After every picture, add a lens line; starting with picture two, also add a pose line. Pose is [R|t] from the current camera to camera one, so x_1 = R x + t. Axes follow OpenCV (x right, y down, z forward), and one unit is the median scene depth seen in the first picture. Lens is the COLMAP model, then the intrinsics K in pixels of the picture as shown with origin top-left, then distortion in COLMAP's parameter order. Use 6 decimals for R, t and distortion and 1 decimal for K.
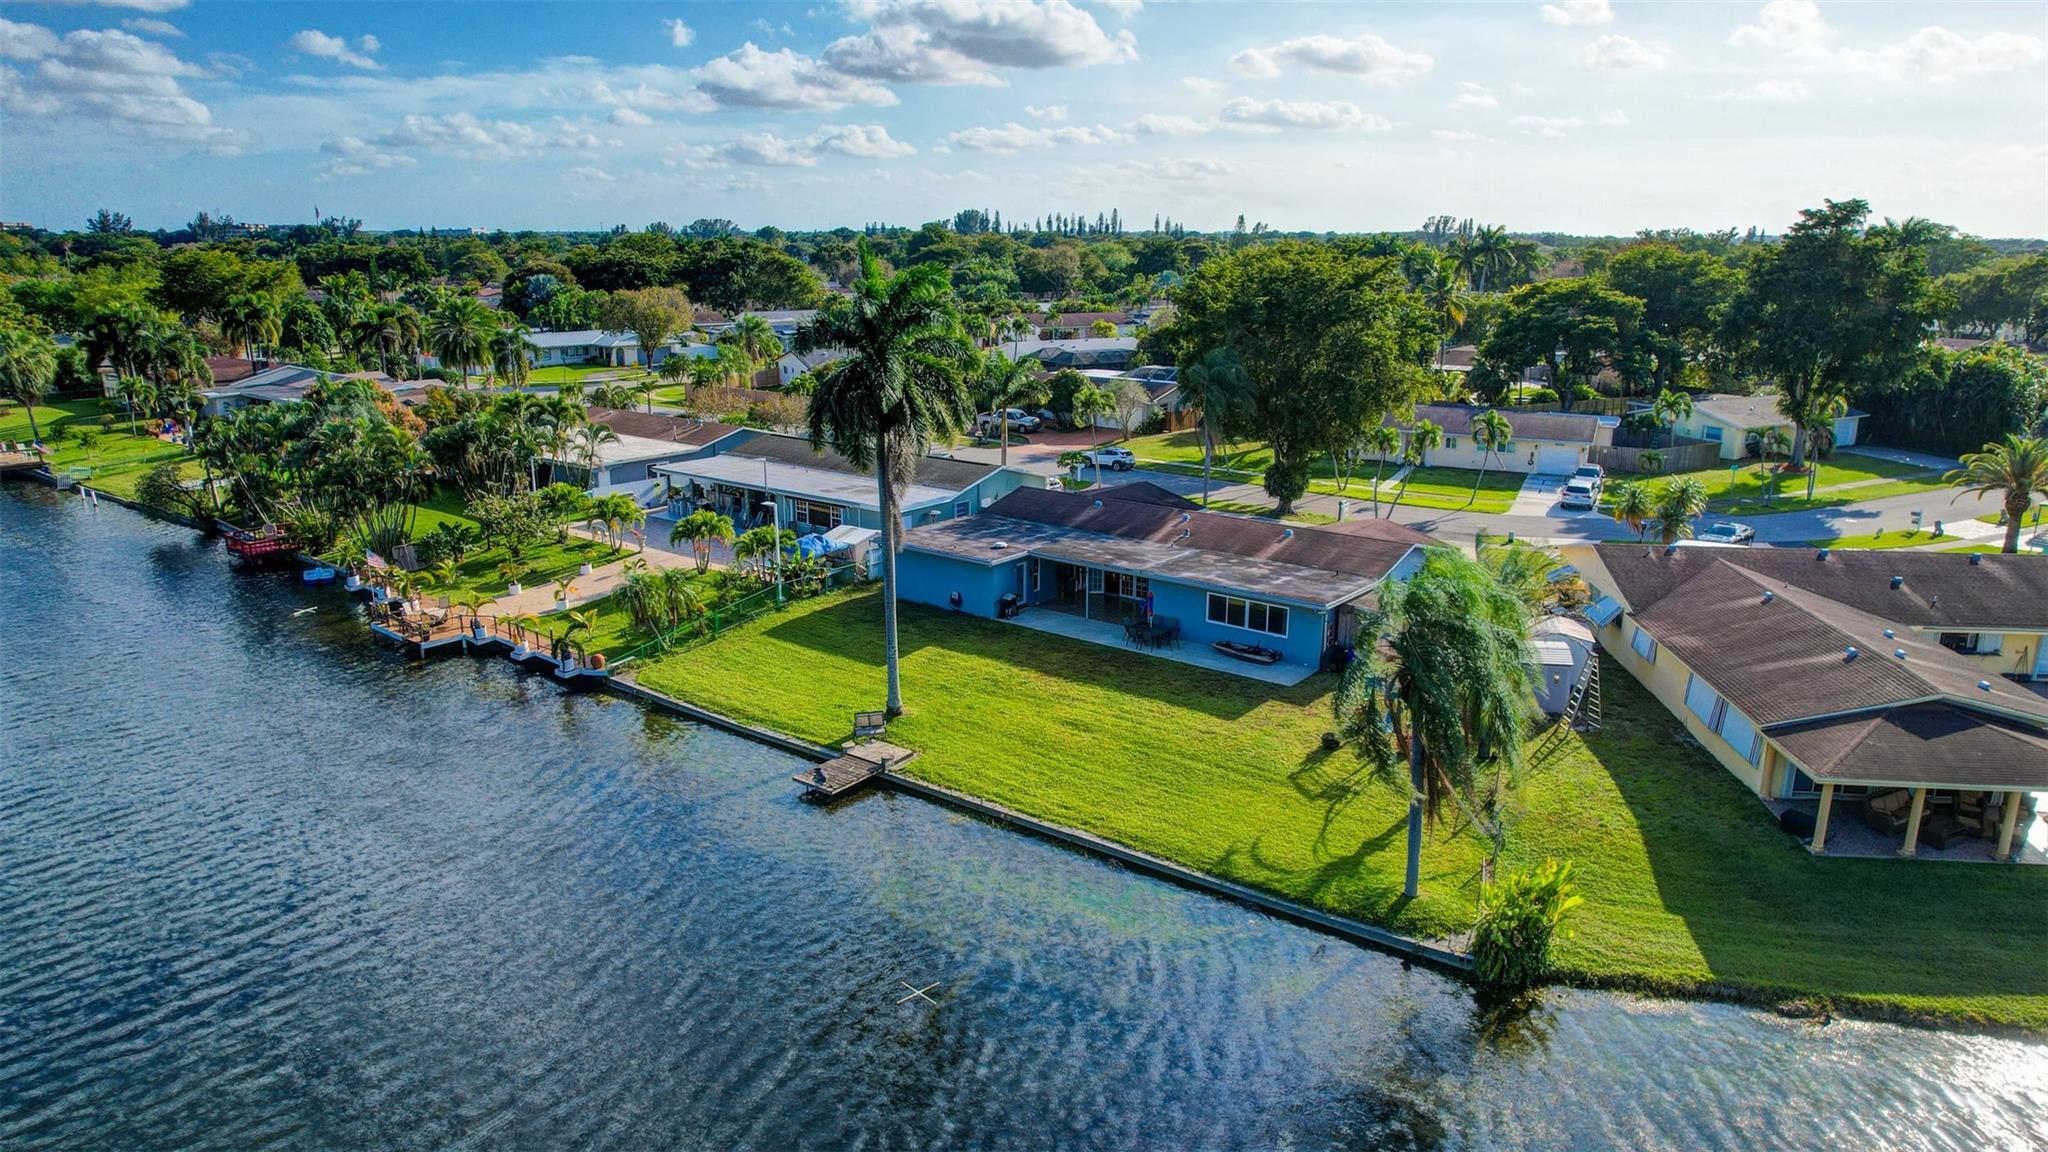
lens RADIAL K [[1328.2, 0, 1017.7], [0, 1328.2, 611.9], [0, 0, 1]] dist [-0.084168, 0.040199]
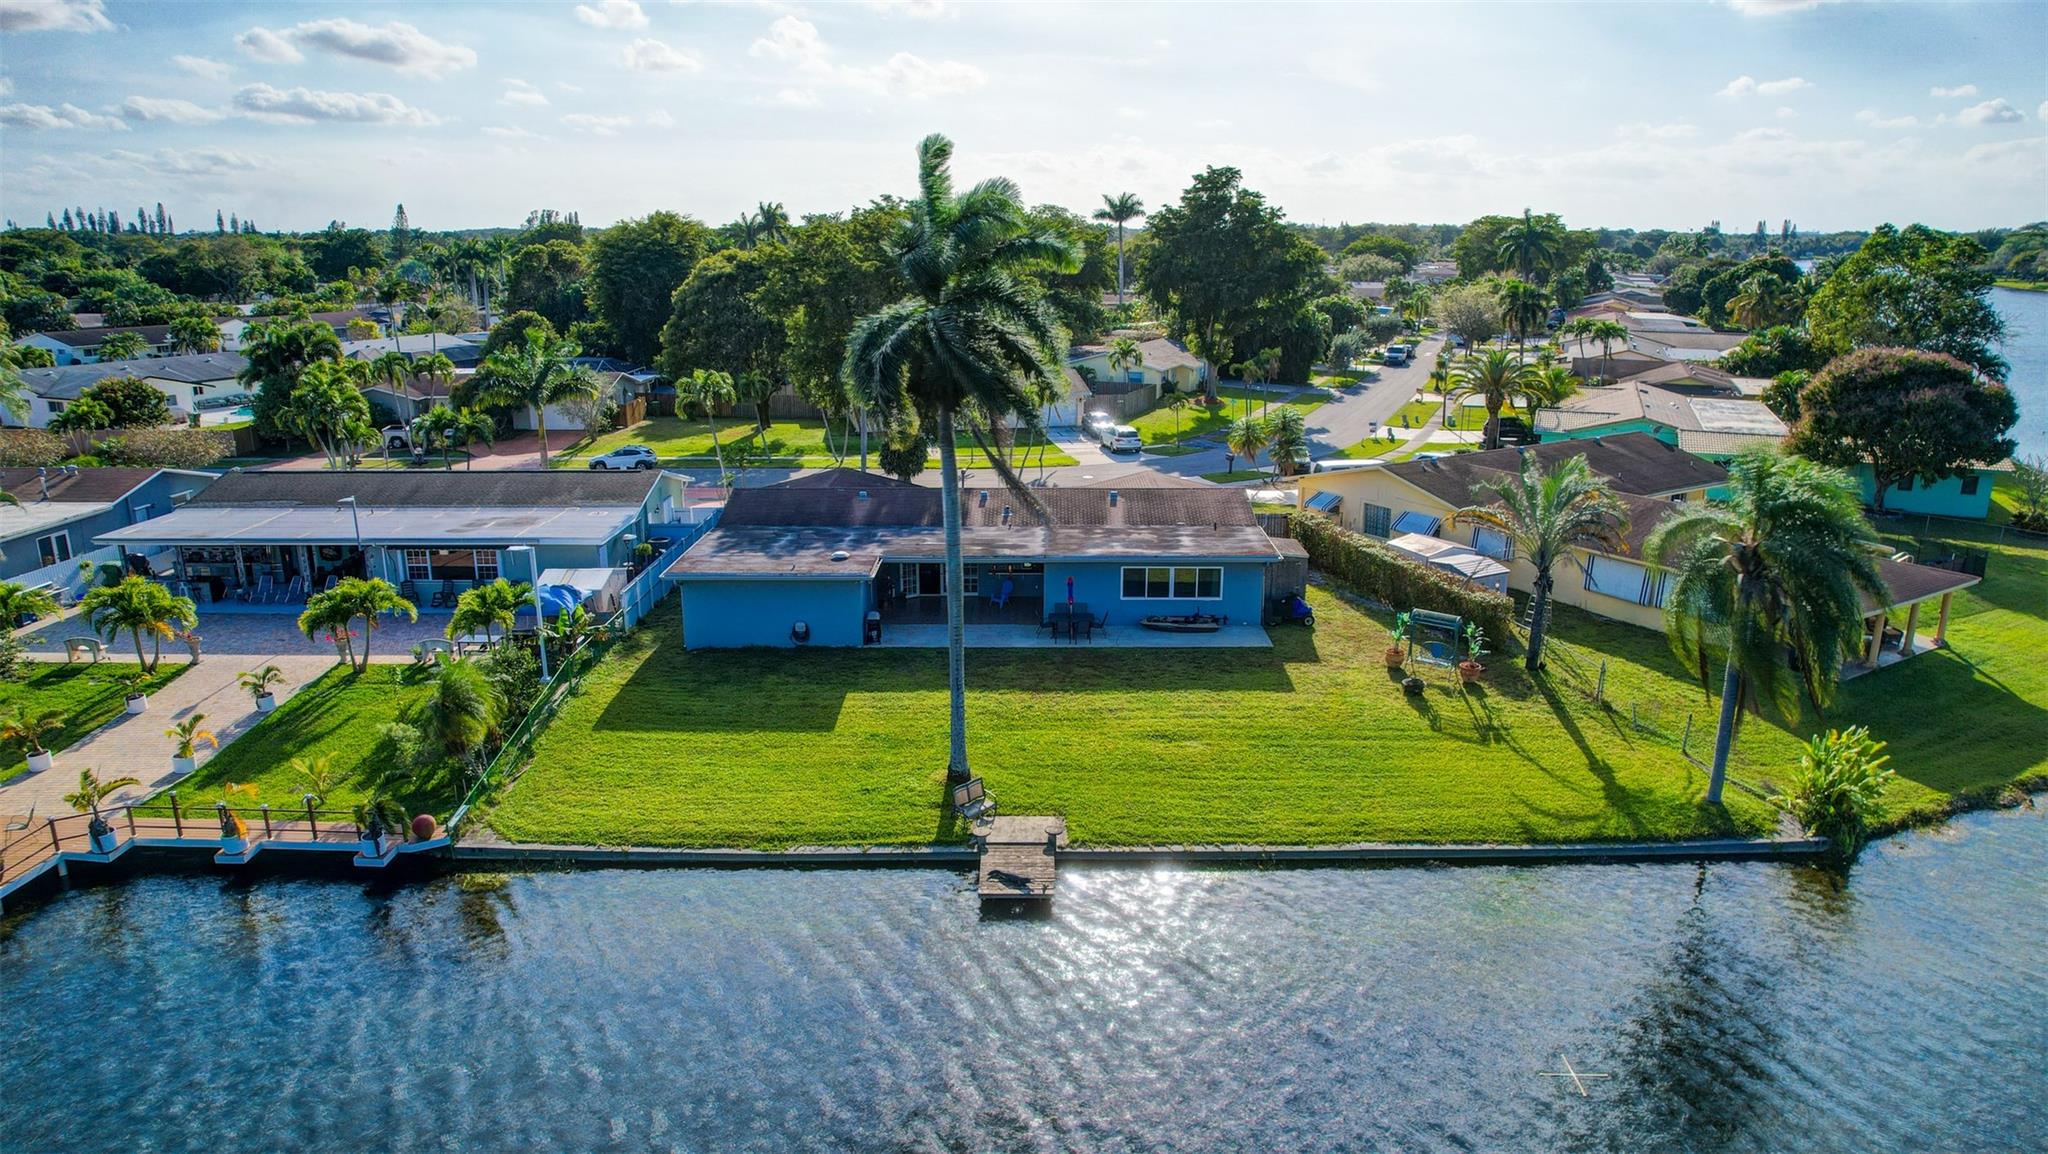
lens RADIAL K [[1322.3, 0, 1024.0], [0, 1322.3, 577.0], [0, 0, 1]] dist [-0.079242, 0.068548]
pose [[0.782726, -0.156861, 0.602275, -0.336879], [0.170422, 0.984750, 0.034992, -0.038375], [-0.598579, 0.075252, 0.797521, 0.251765]]
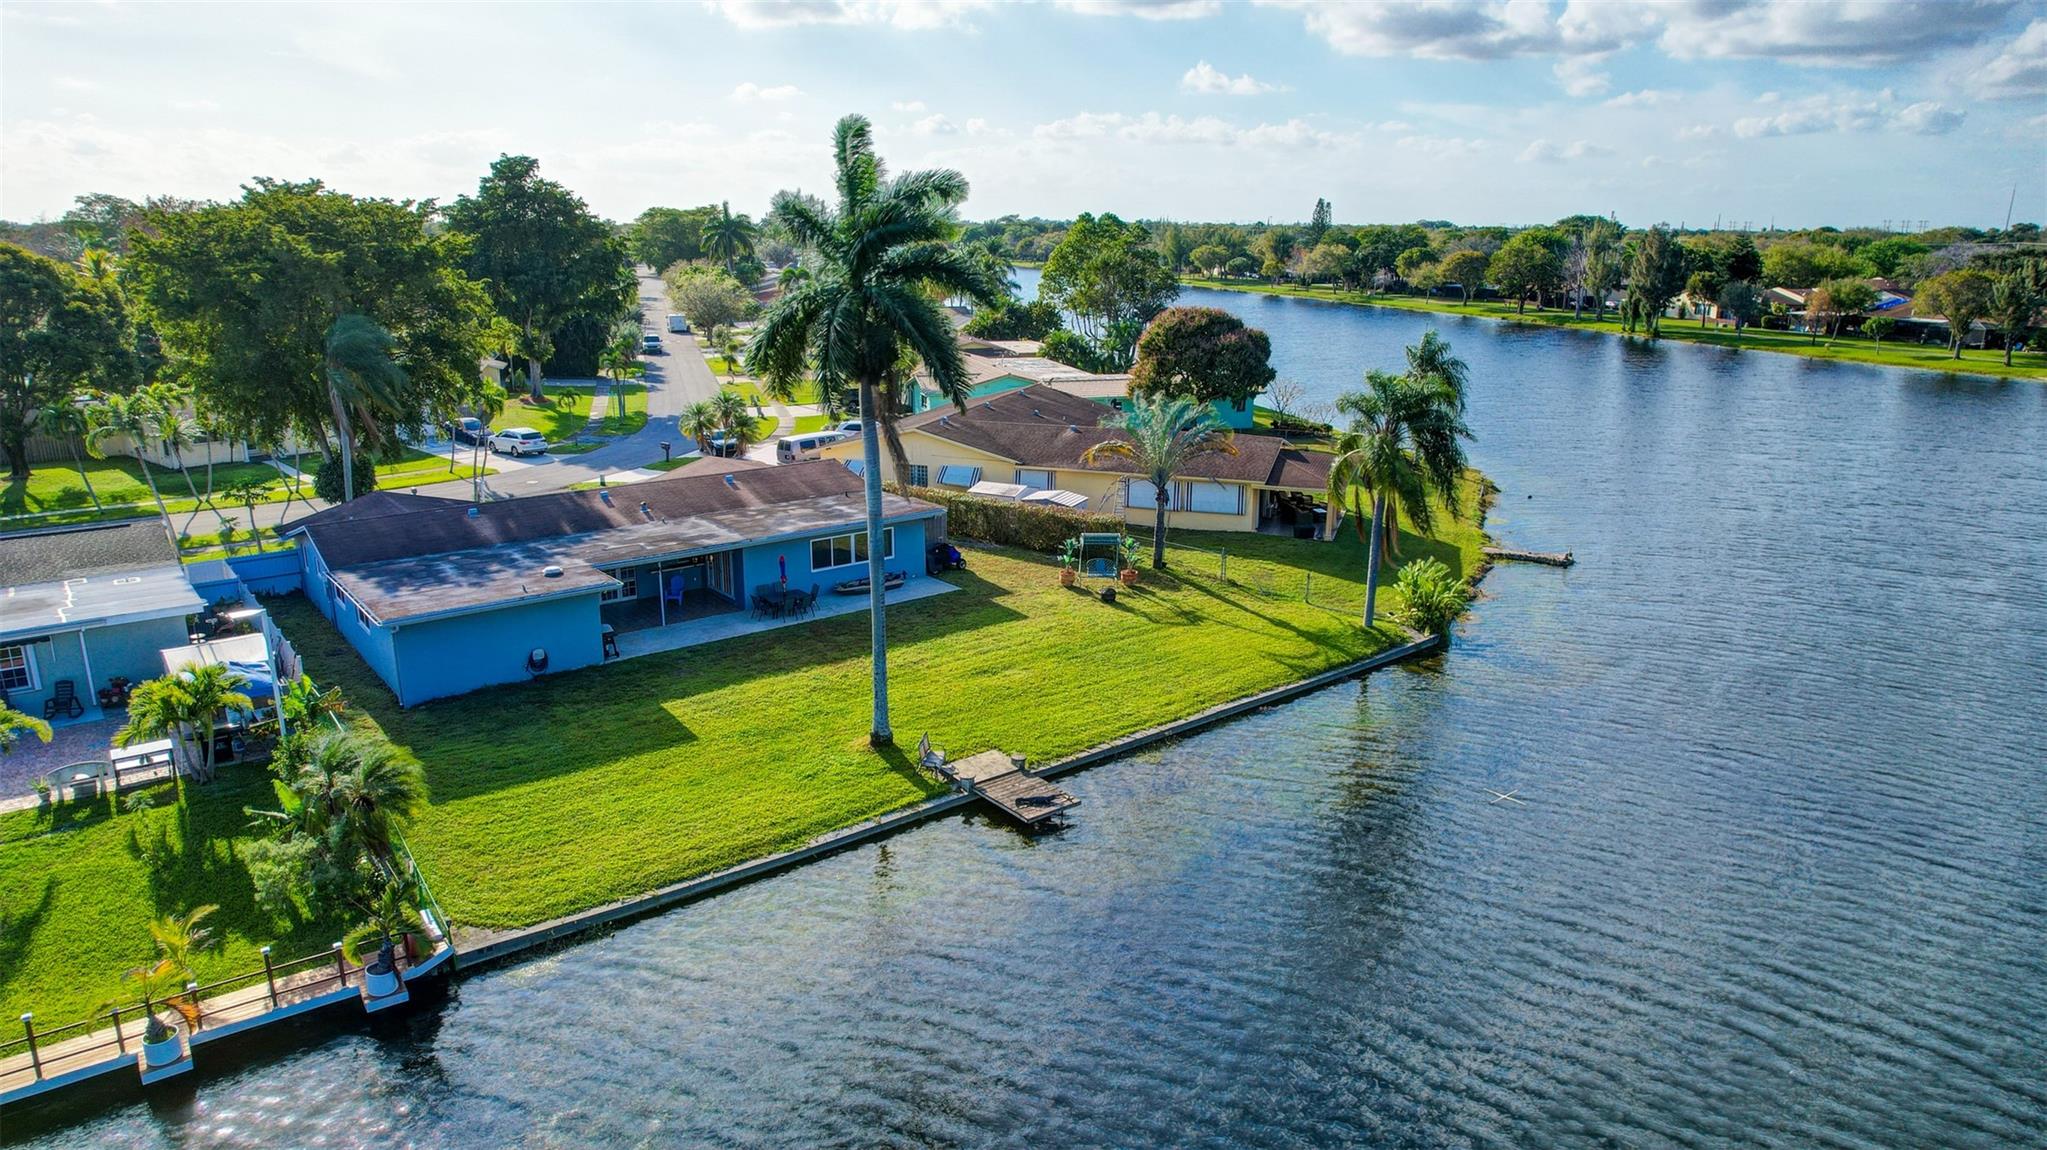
lens RADIAL K [[1334.0, 0, 1029.3], [0, 1334.0, 533.6], [0, 0, 1]] dist [-0.033669, -0.000094]
pose [[0.212202, -0.217277, 0.952765, -0.534053], [0.267428, 0.950663, 0.157236, -0.094304], [-0.939922, 0.221430, 0.259838, 0.467485]]
